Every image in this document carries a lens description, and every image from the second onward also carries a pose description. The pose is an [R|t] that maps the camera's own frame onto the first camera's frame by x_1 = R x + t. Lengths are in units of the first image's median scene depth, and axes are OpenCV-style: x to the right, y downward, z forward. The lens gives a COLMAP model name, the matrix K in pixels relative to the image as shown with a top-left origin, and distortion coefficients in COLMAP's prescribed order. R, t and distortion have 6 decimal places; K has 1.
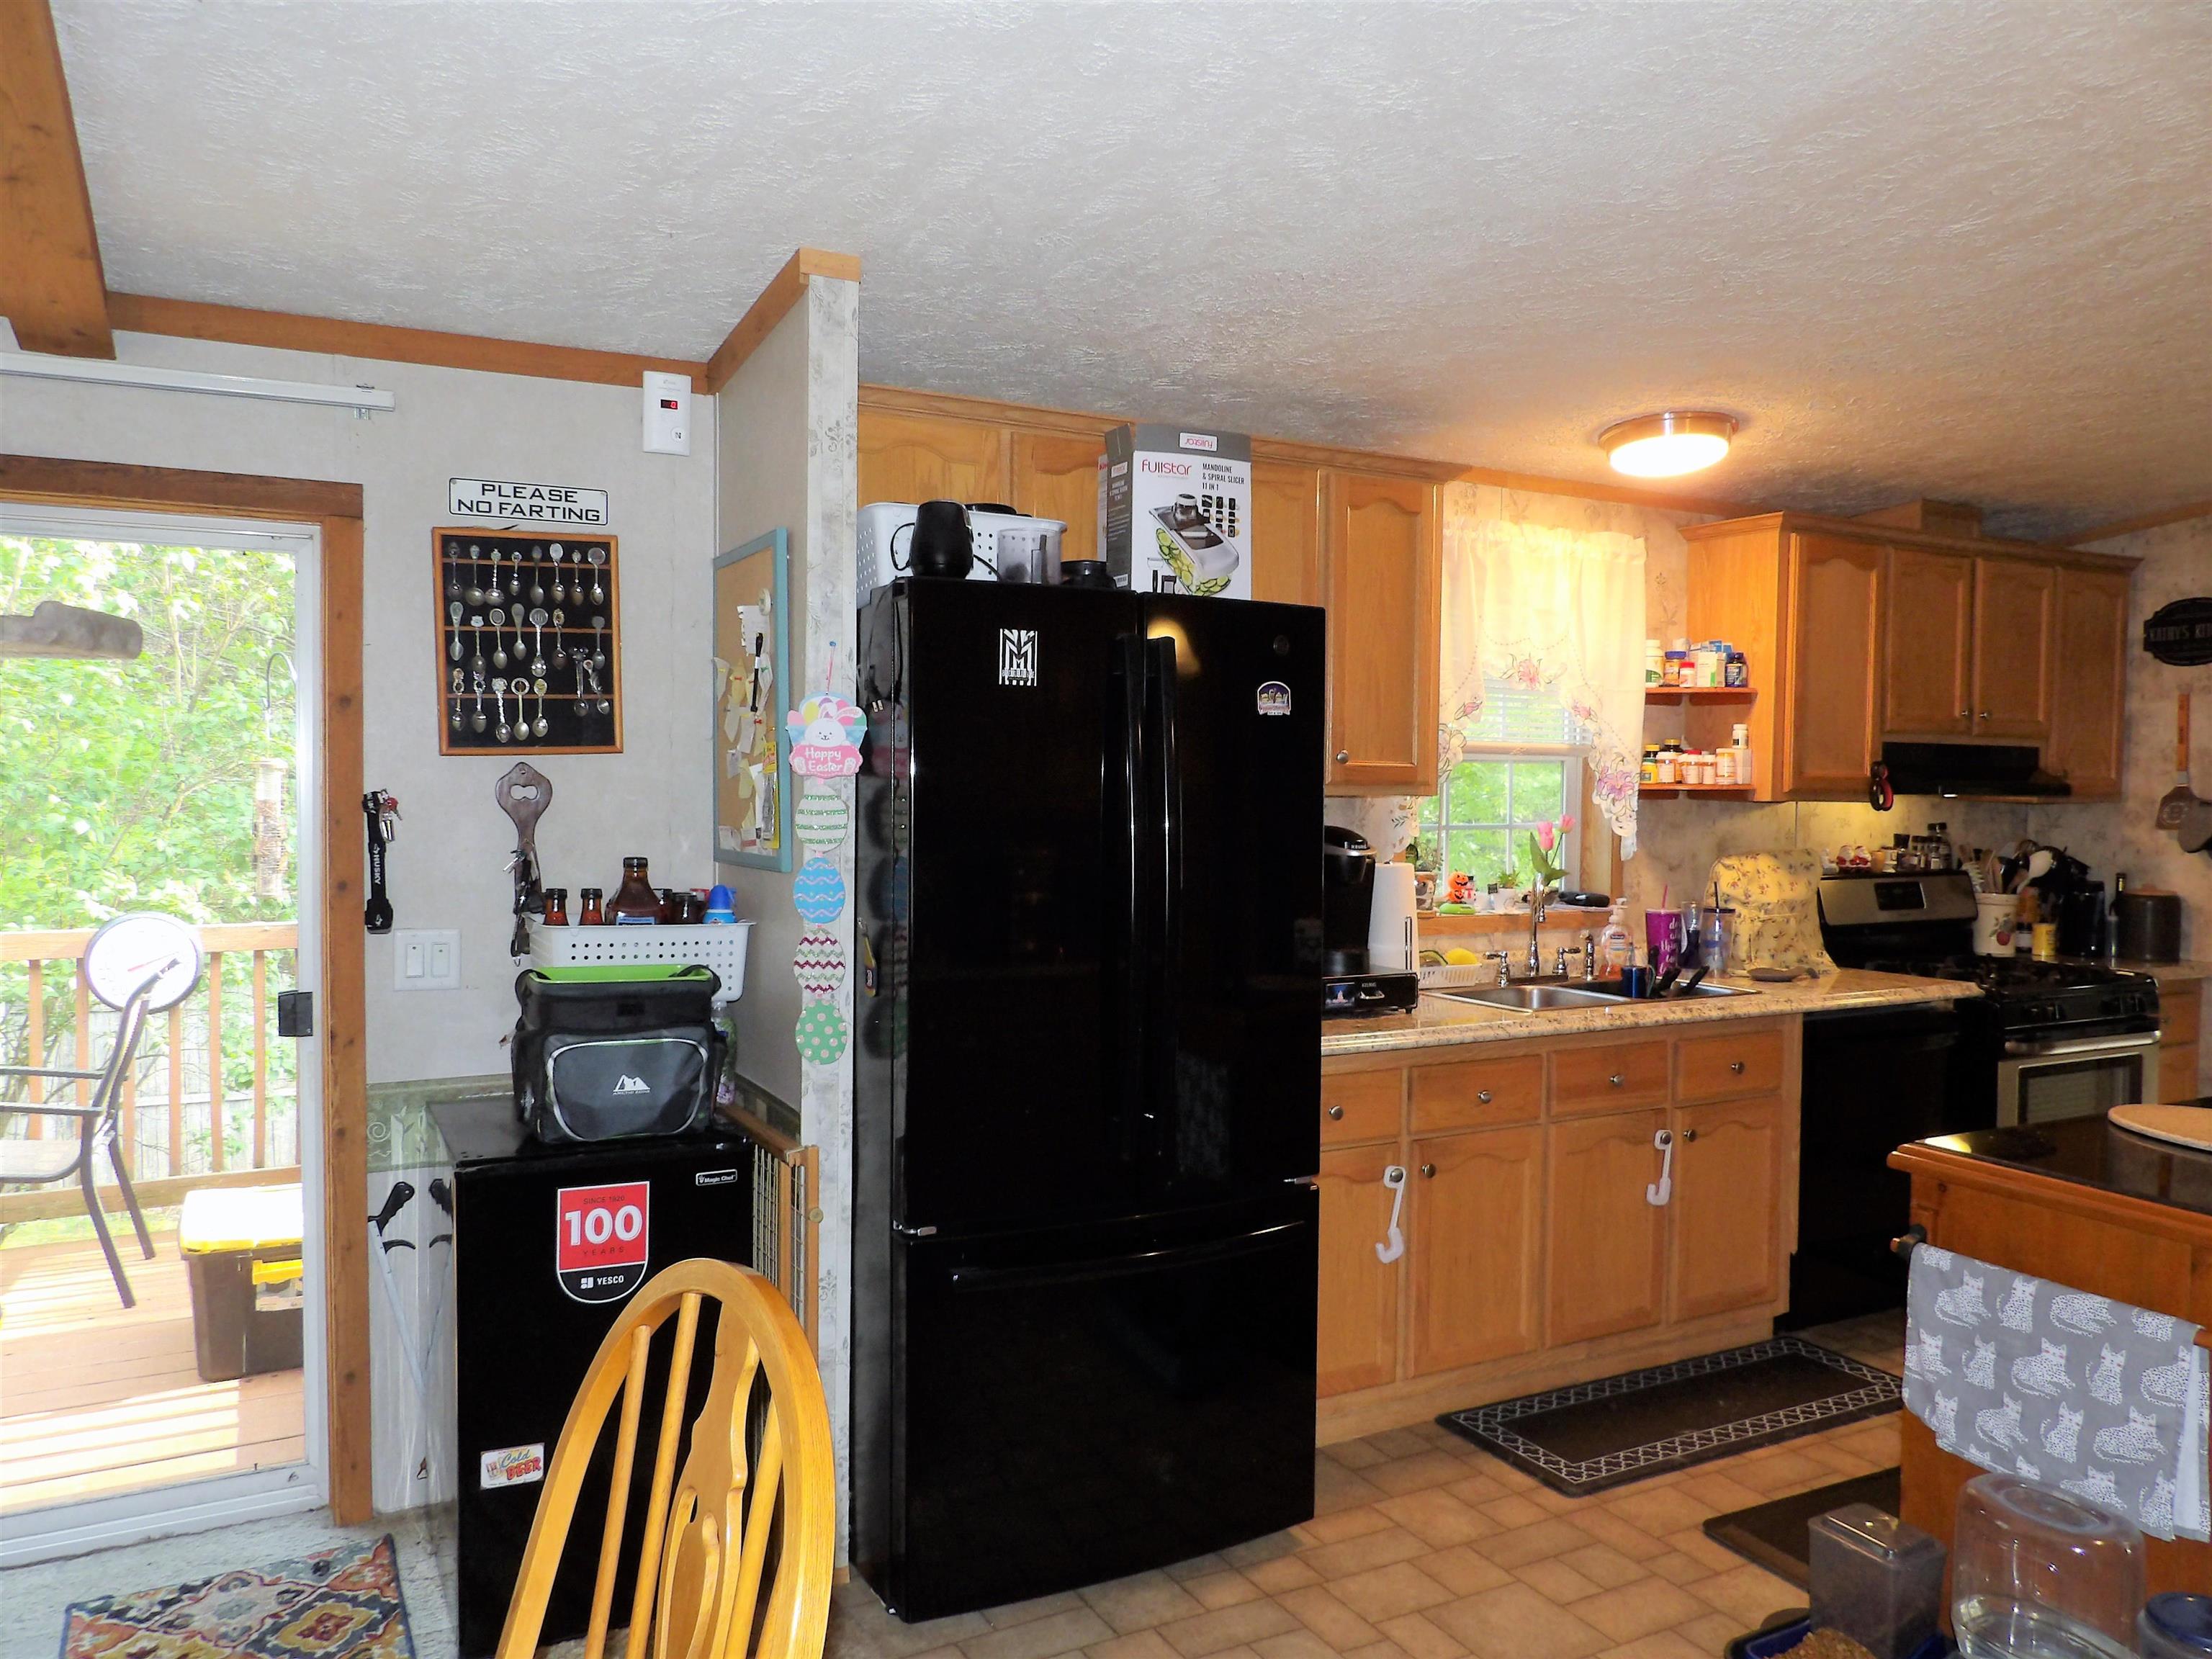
lens RADIAL K [[1587.1, 0, 1098.1], [0, 1587.1, 835.0], [0, 0, 1]] dist [-0.035719, 0.042312]
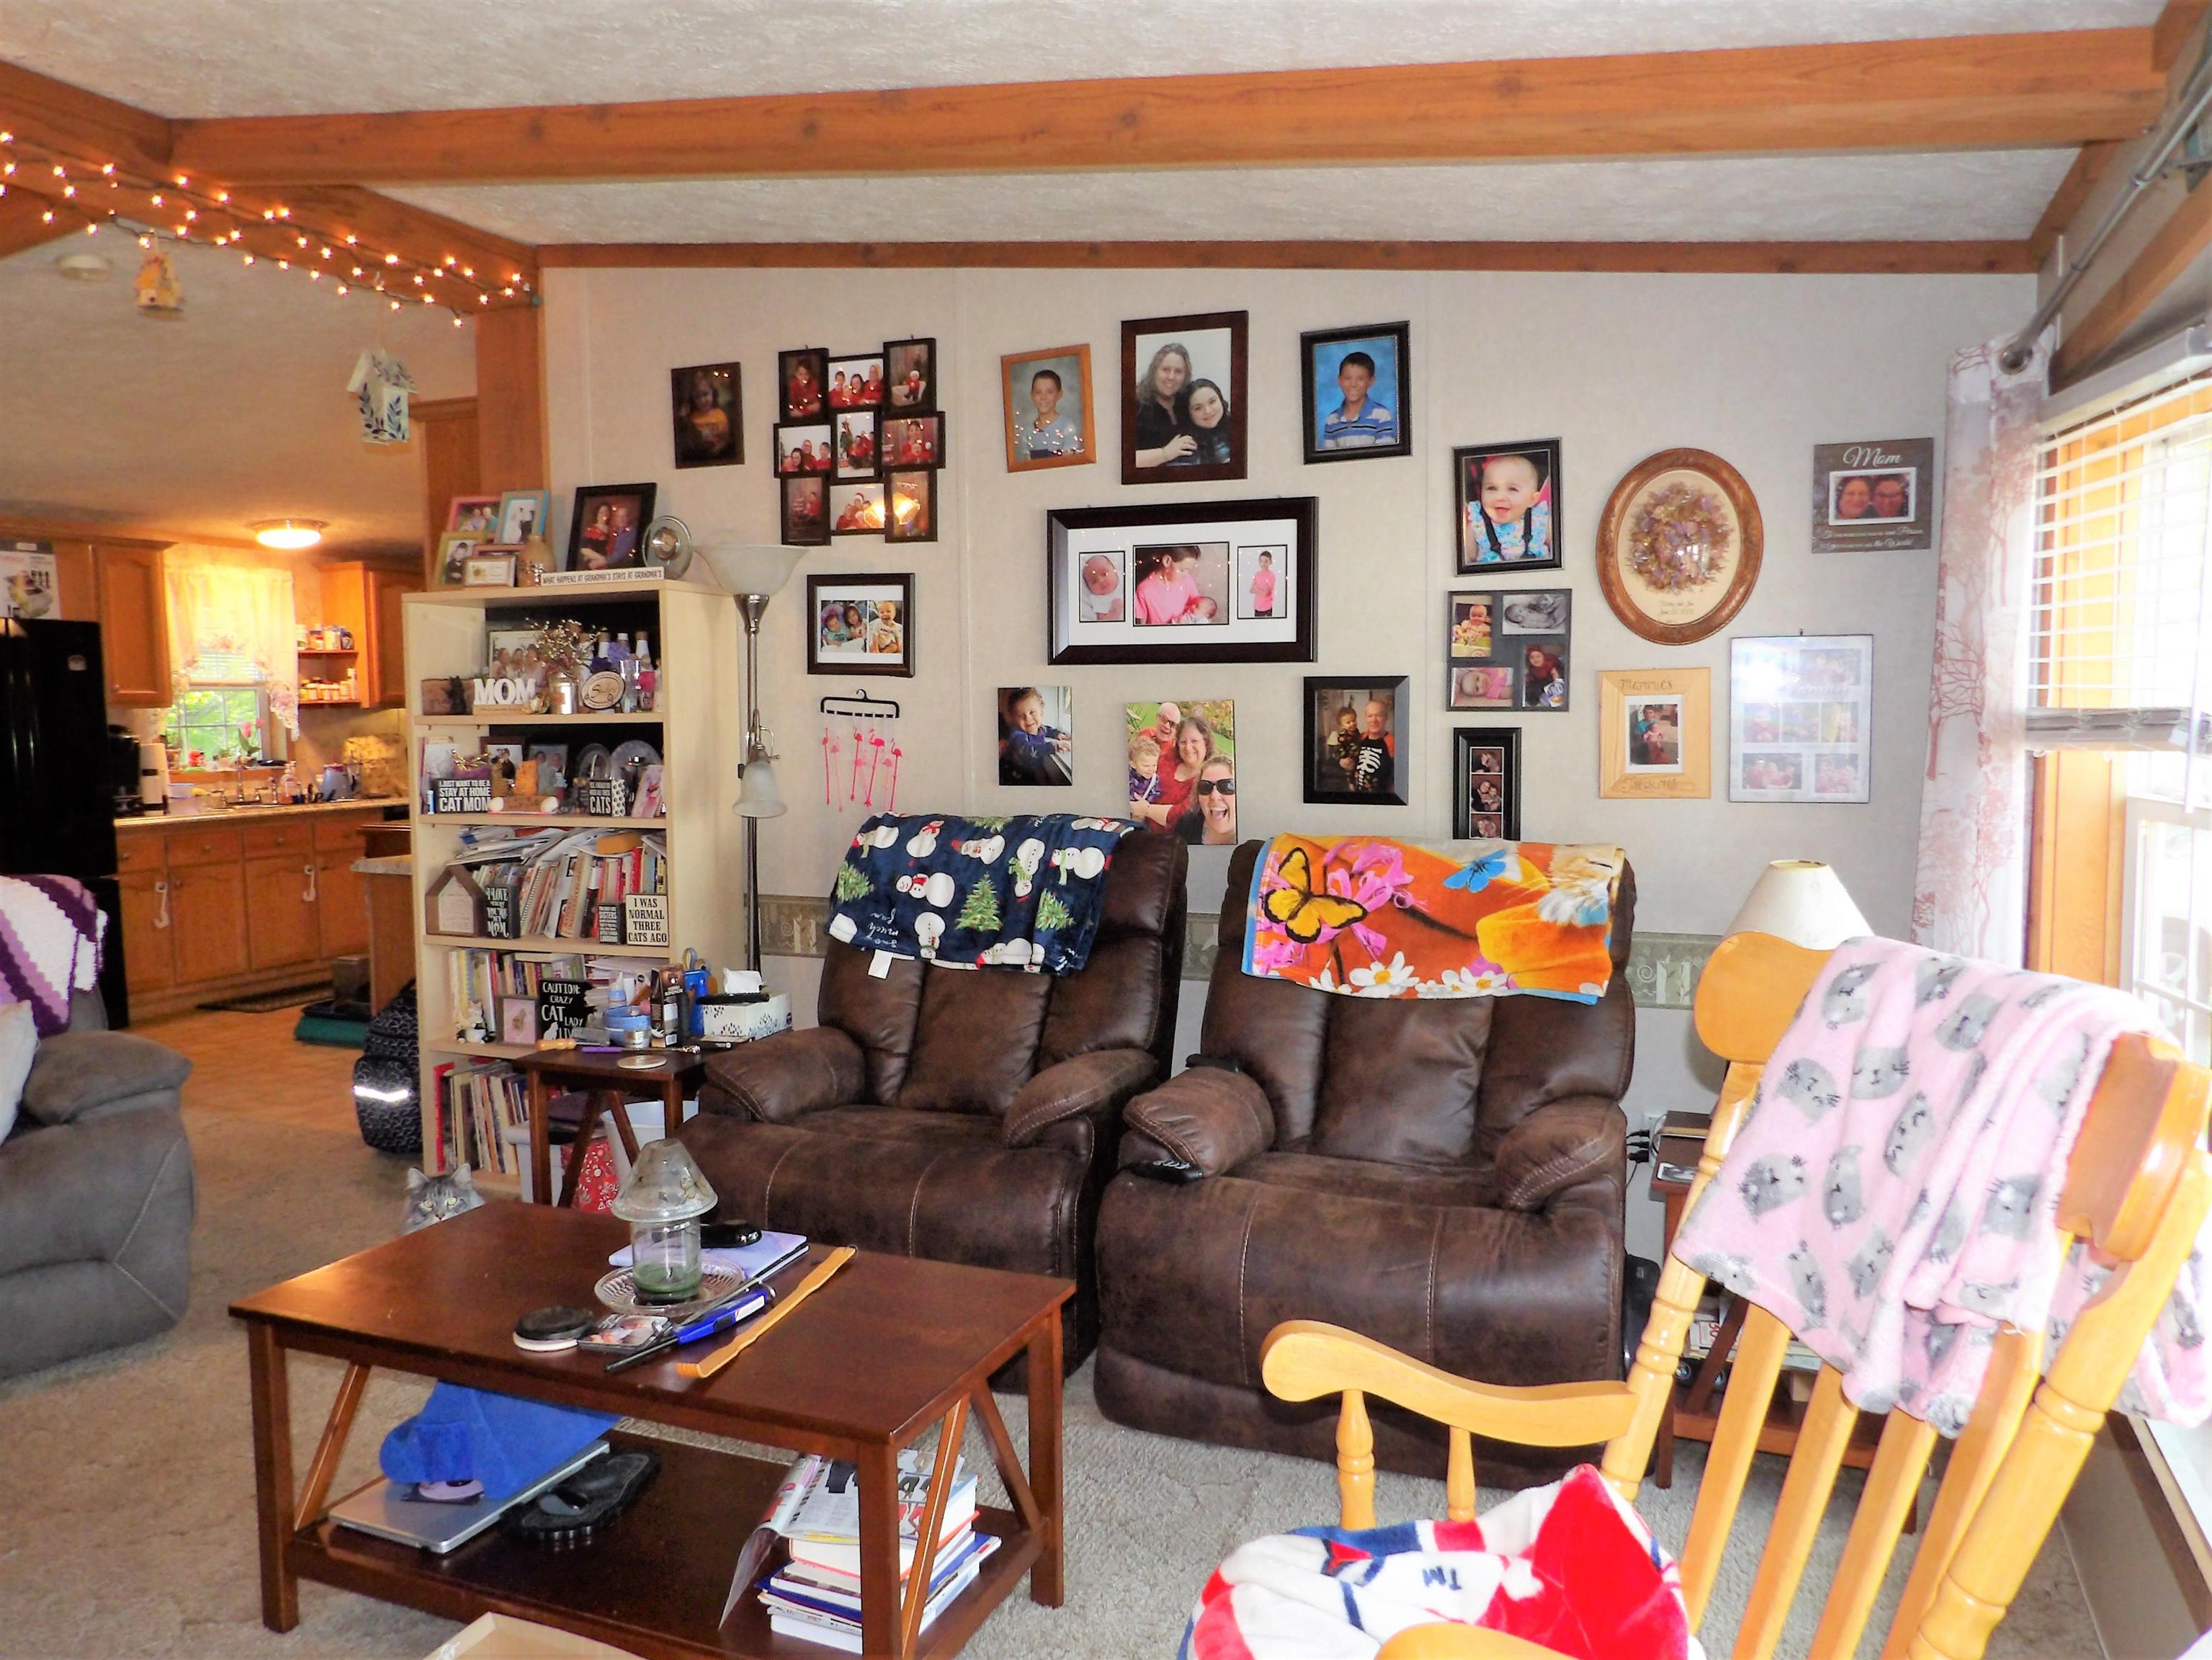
lens RADIAL K [[1639.9, 0, 1101.4], [0, 1639.9, 839.6], [0, 0, 1]] dist [-0.029956, 0.037350]
pose [[0.773645, -0.075570, 0.629097, -0.223026], [0.049099, 0.997027, 0.059388, 0.092168], [-0.631714, -0.015057, 0.775055, -1.607018]]
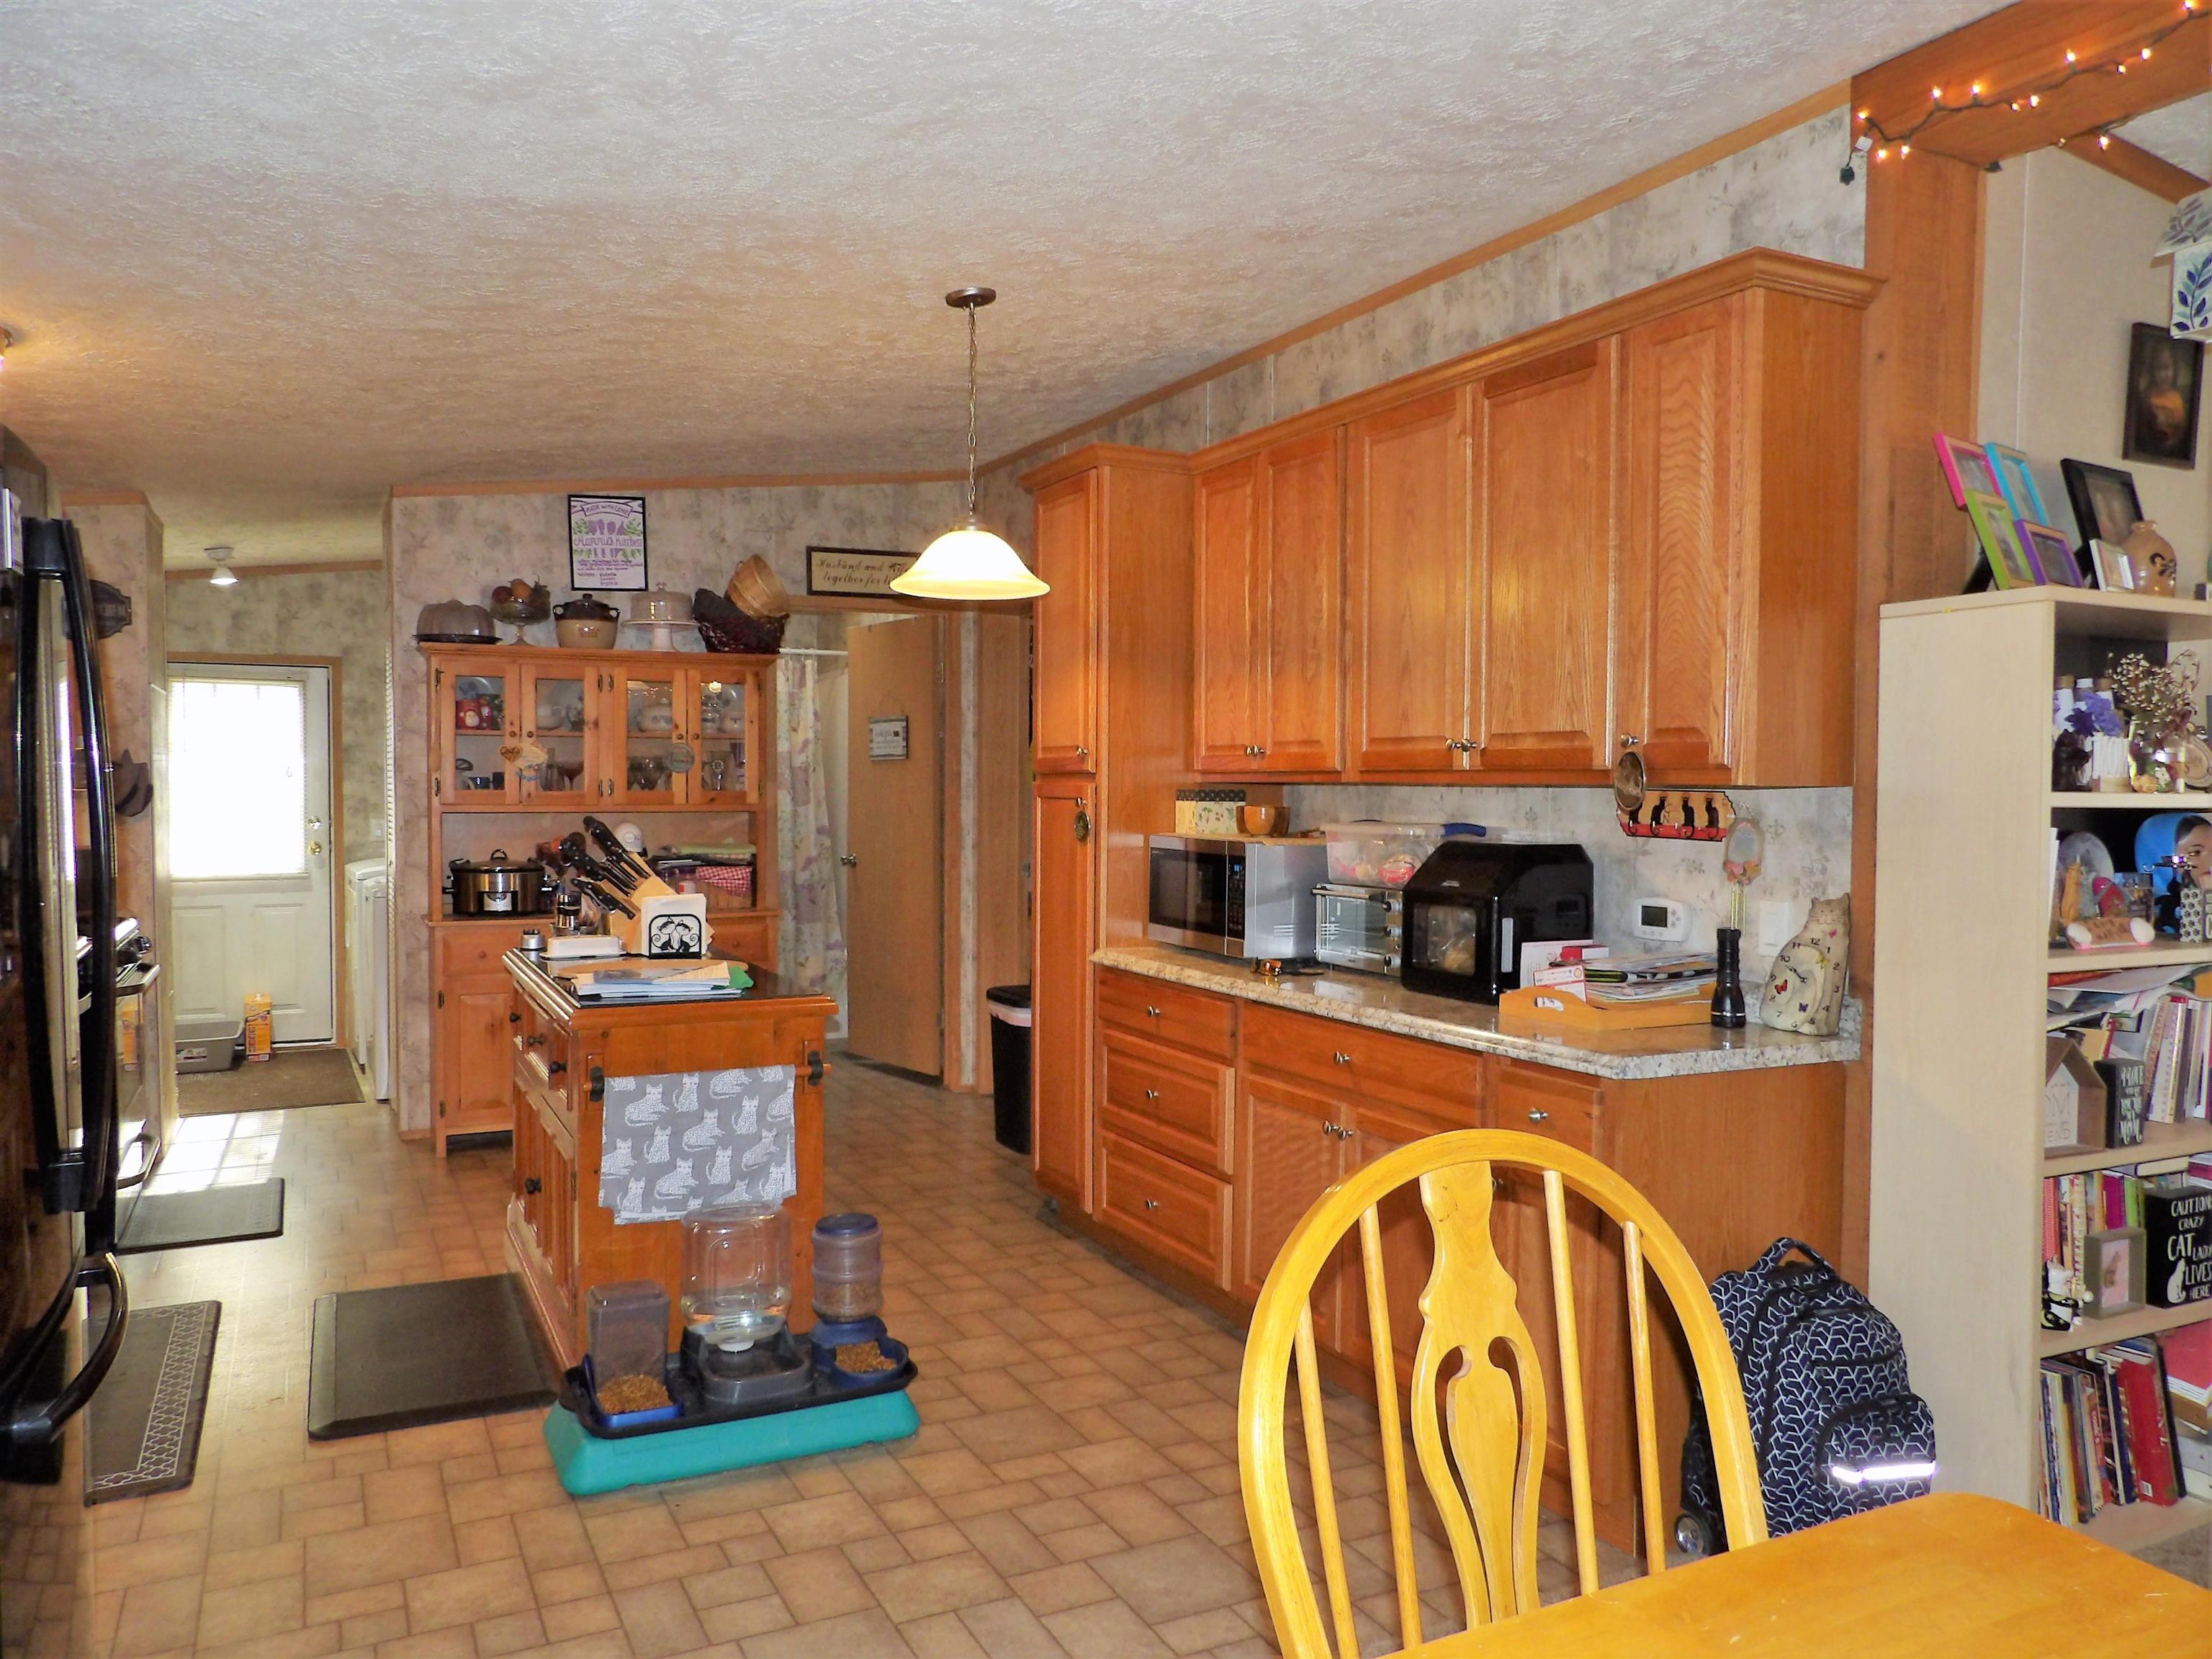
lens RADIAL K [[1598.7, 0, 1107.7], [0, 1598.7, 837.6], [0, 0, 1]] dist [-0.032033, 0.044336]
pose [[0.020565, -0.045934, 0.998733, -0.627464], [0.034316, 0.998388, 0.045211, 0.006527], [-0.999199, 0.033343, 0.022108, 0.413827]]
